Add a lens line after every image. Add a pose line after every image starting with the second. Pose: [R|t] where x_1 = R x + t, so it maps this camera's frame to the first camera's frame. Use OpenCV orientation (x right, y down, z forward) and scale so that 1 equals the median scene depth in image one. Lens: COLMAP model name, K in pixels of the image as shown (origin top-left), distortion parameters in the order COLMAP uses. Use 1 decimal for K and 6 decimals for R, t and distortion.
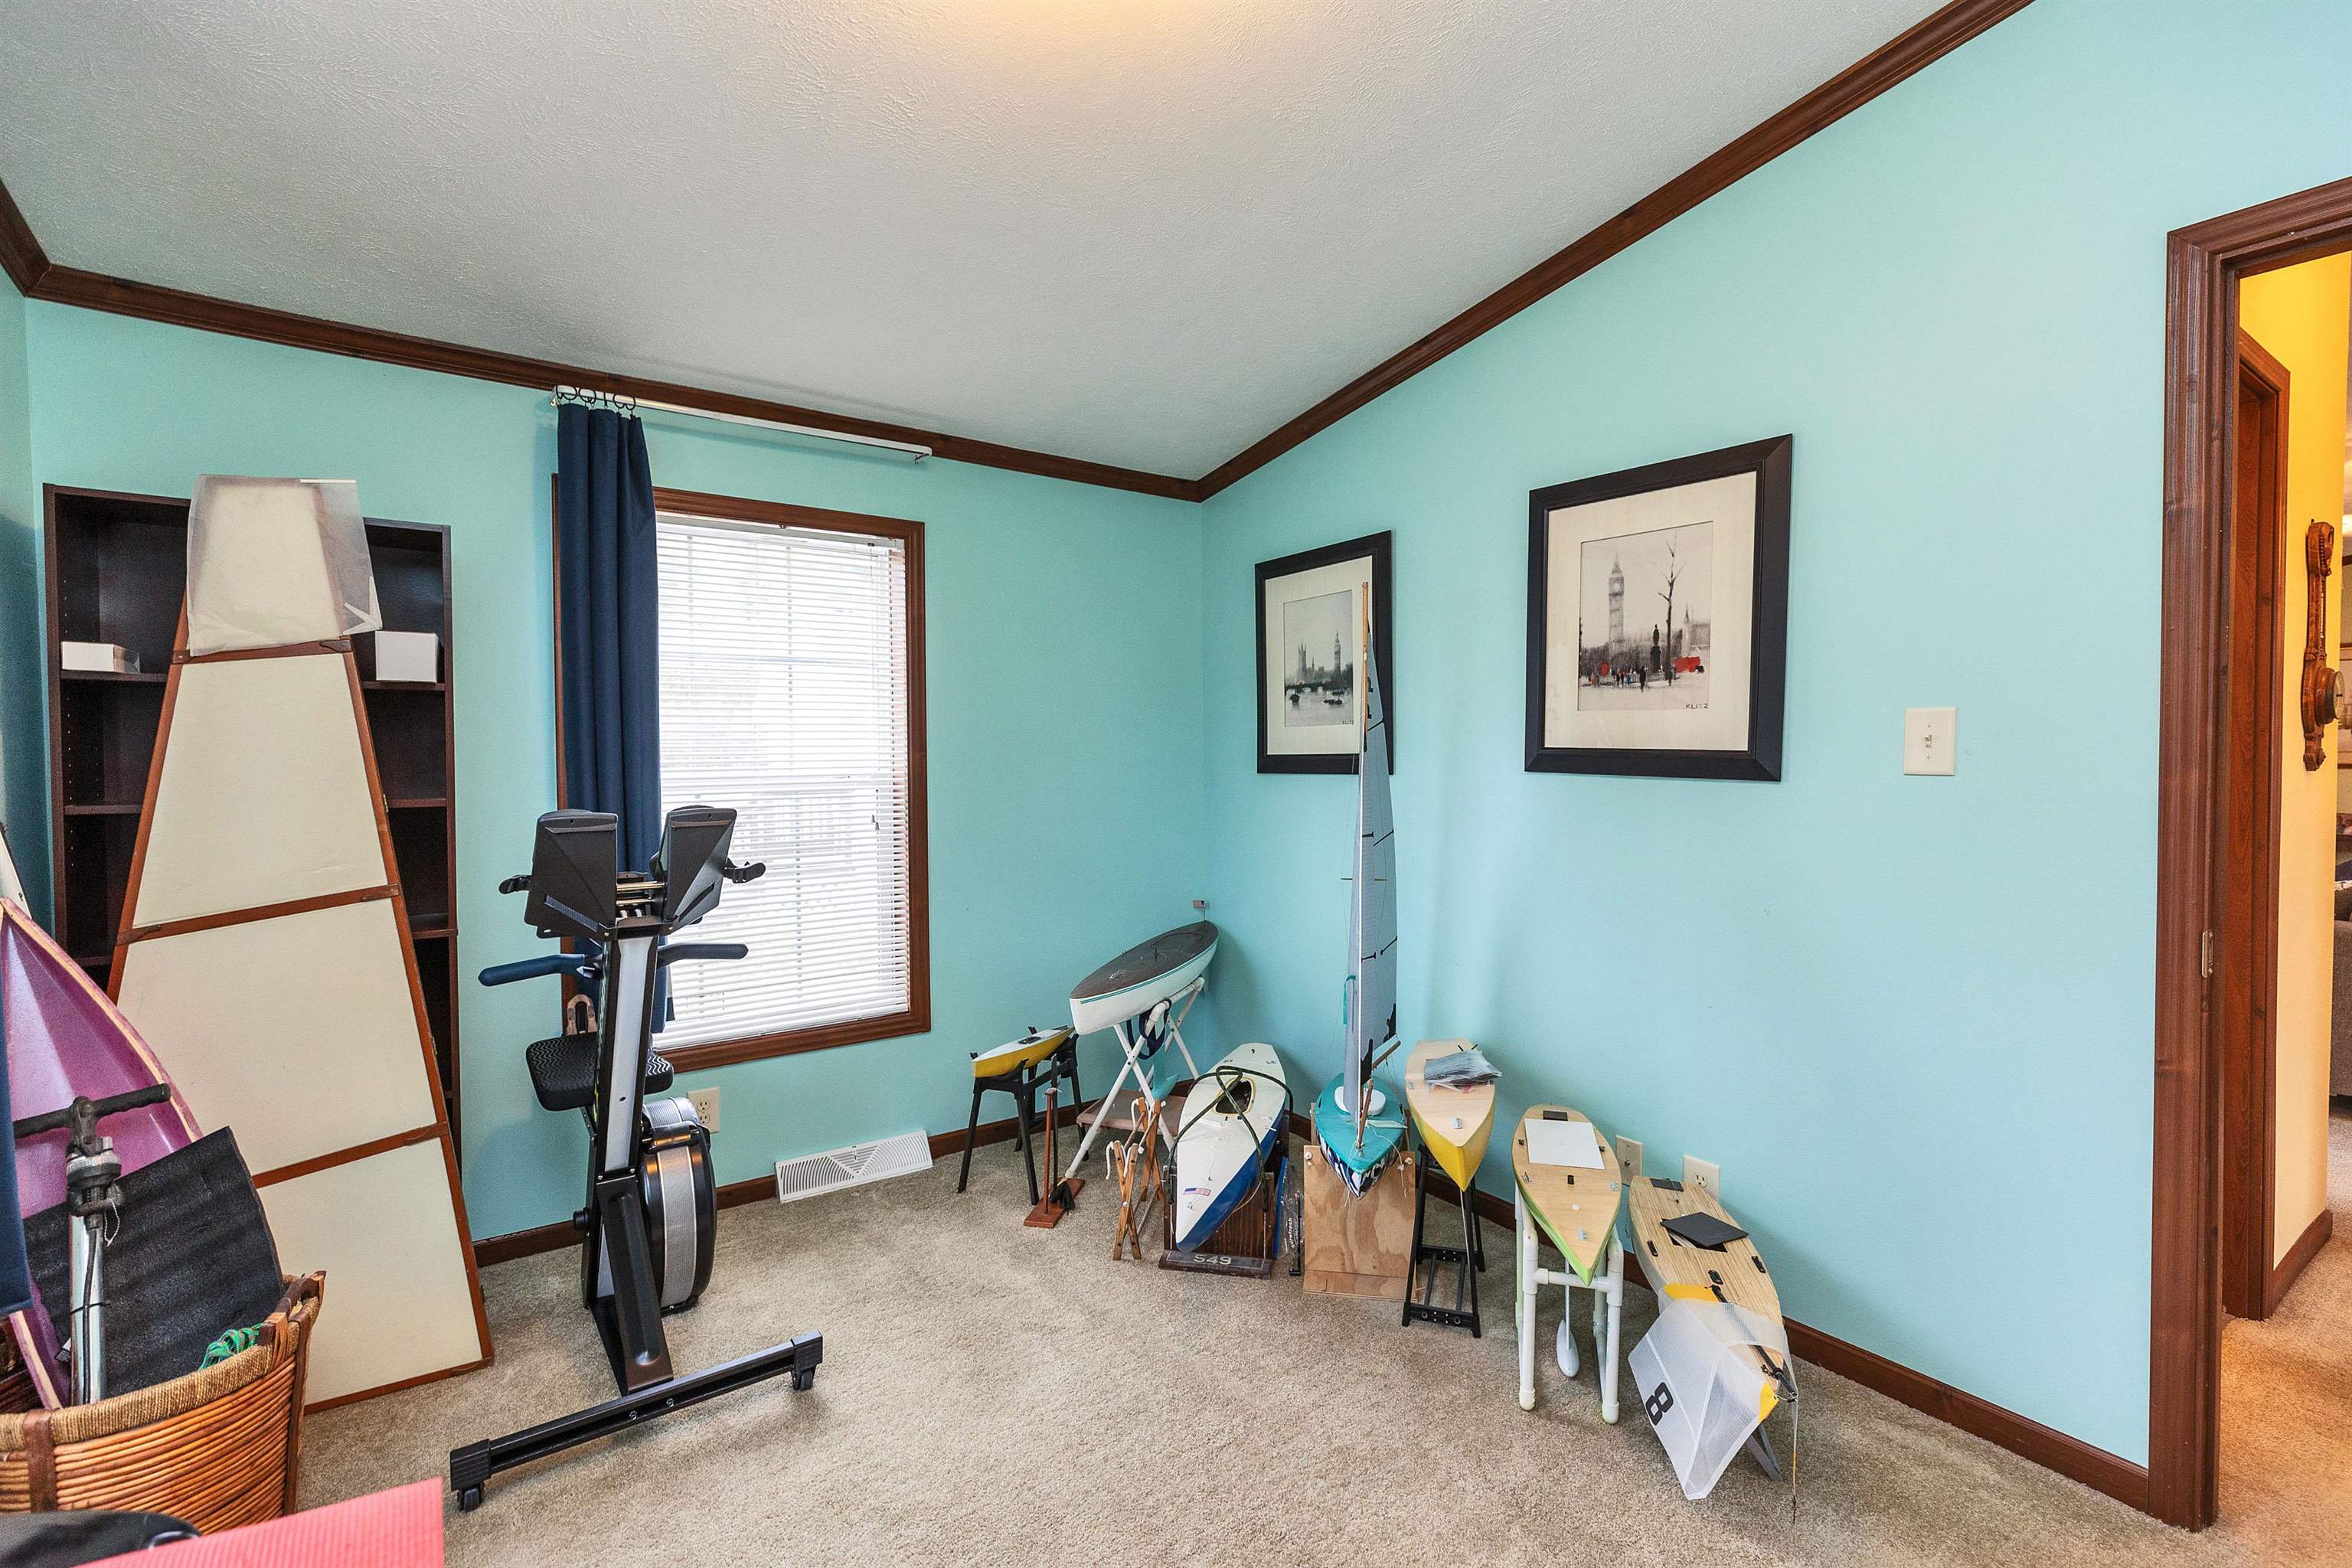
lens RADIAL K [[1052.4, 0, 1176.5], [0, 1052.4, 777.5], [0, 0, 1]] dist [0.005098, -0.000901]
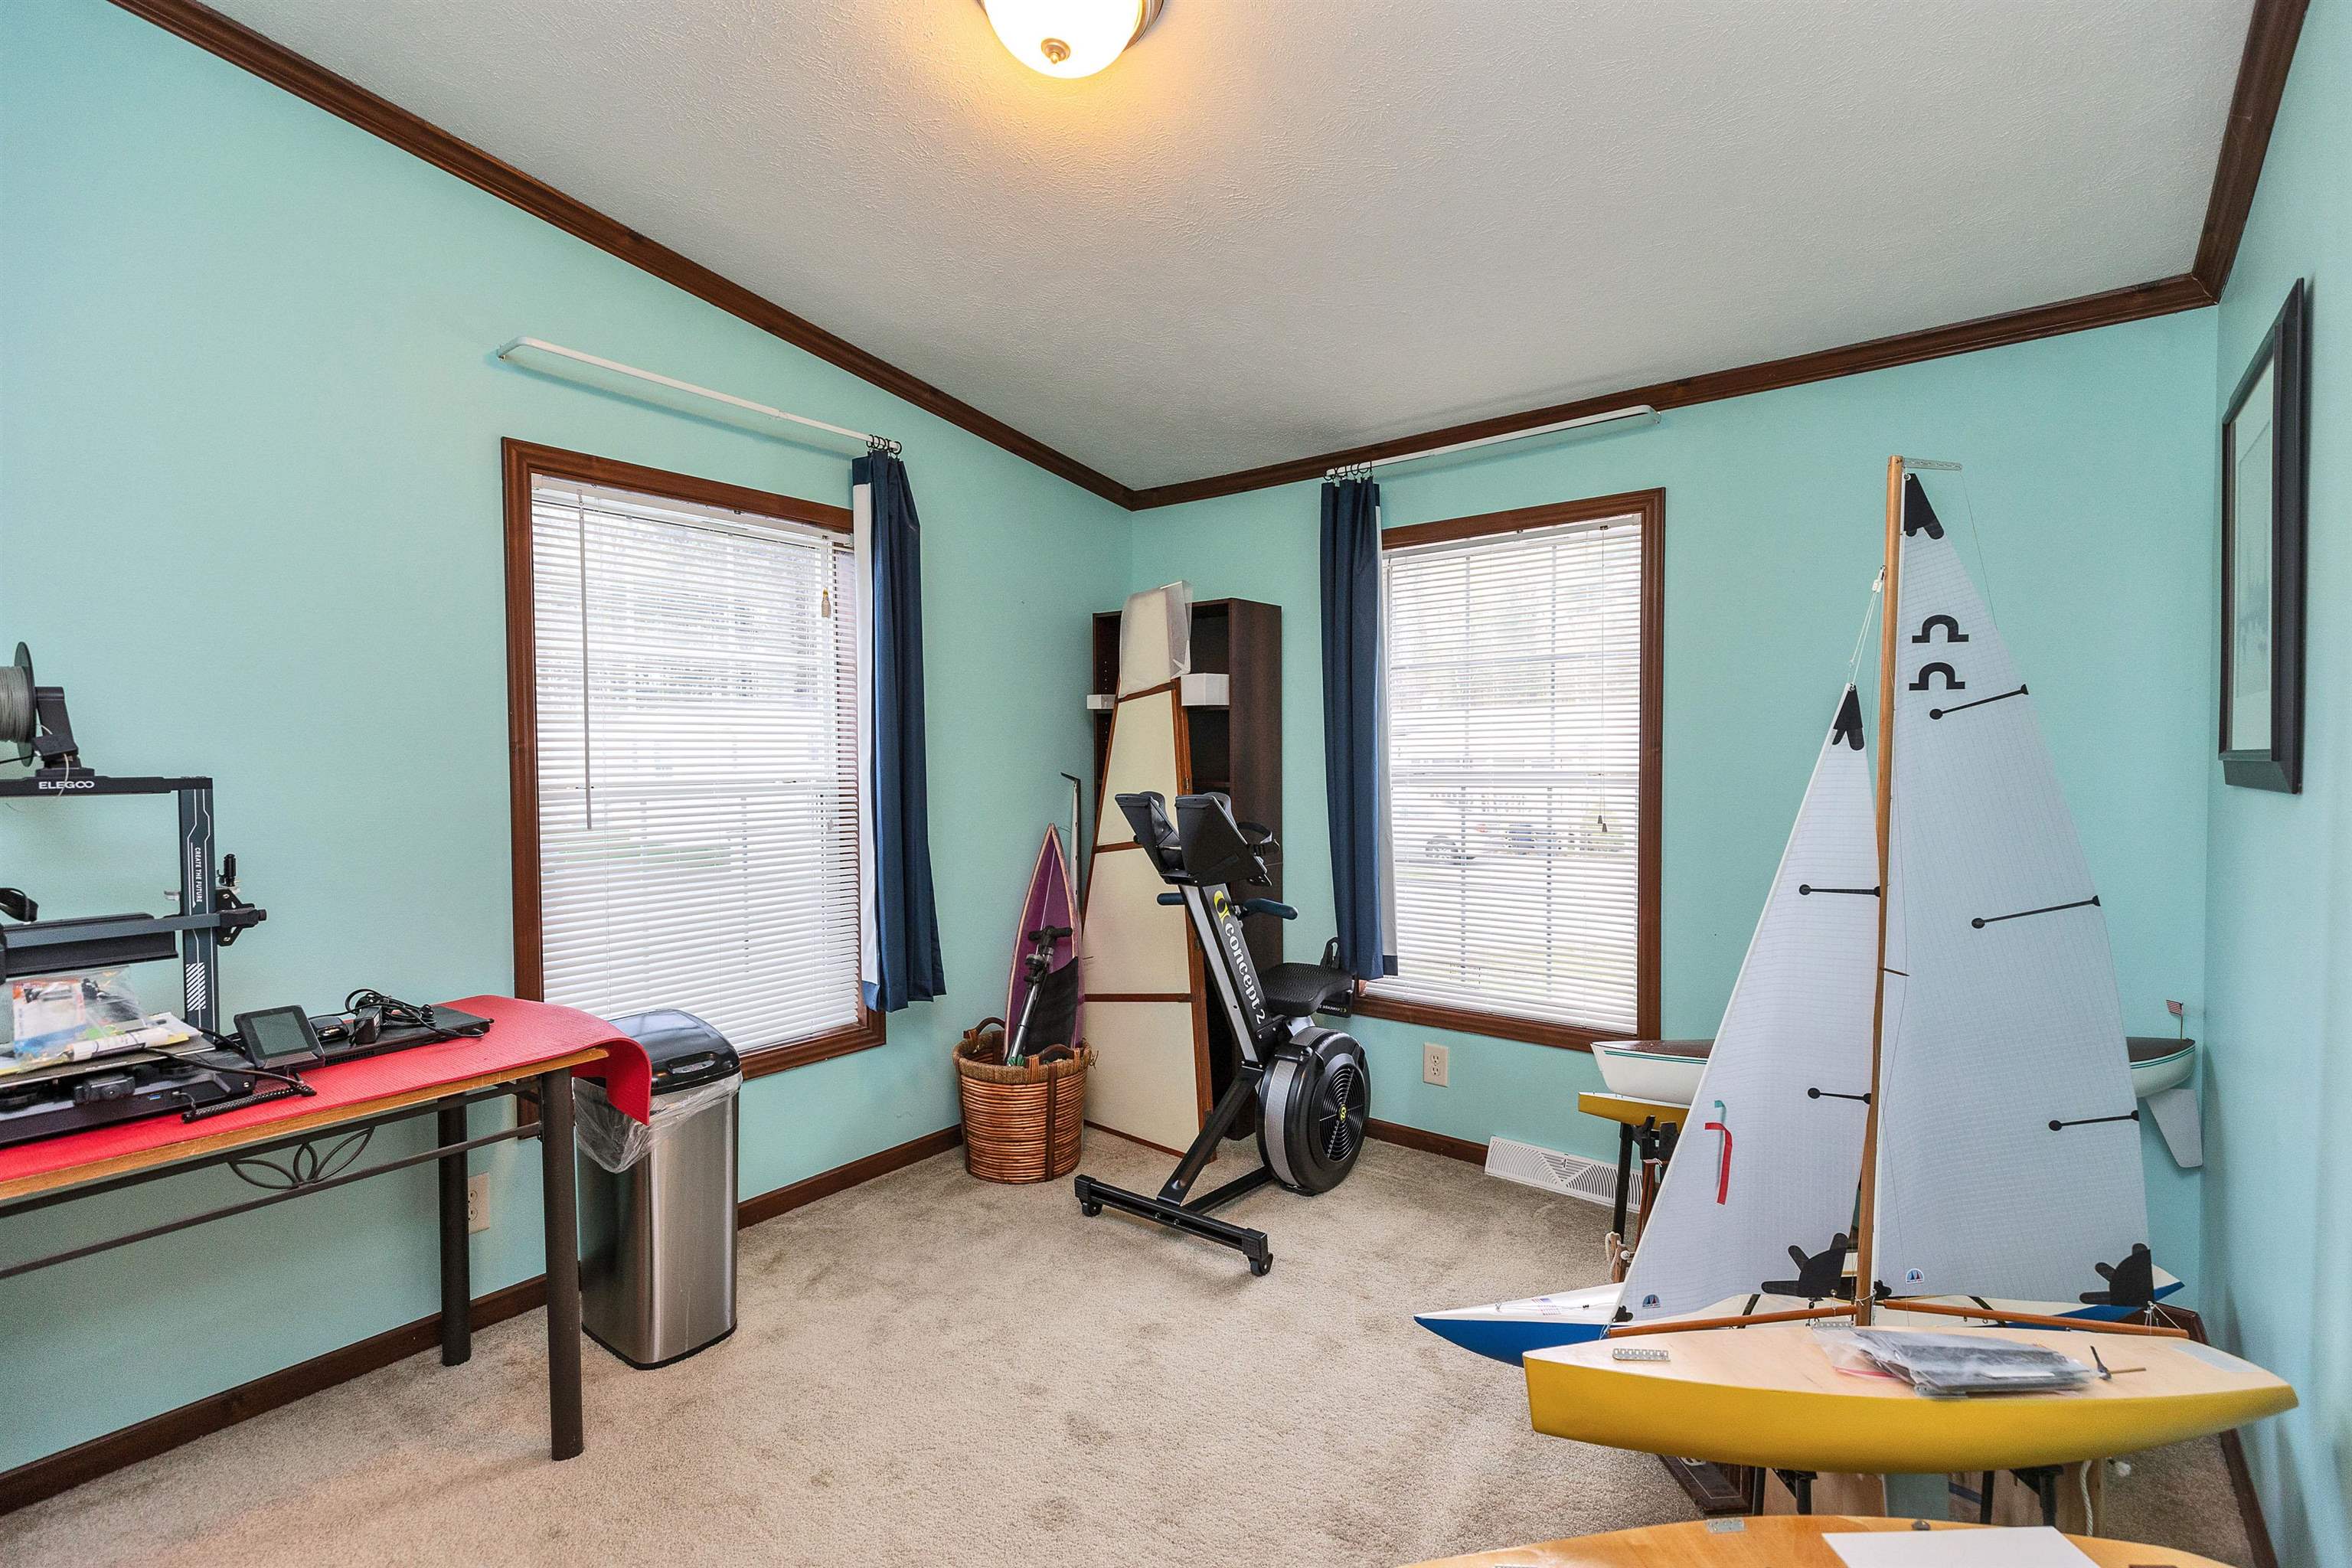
lens RADIAL K [[1052.4, 0, 1177.5], [0, 1052.4, 780.7], [0, 0, 1]] dist [0.005098, -0.000901]
pose [[0.280921, 0.022997, -0.959455, 0.616138], [-0.016308, 0.999683, 0.019186, -0.008433], [0.959592, 0.010257, 0.281207, 0.449183]]
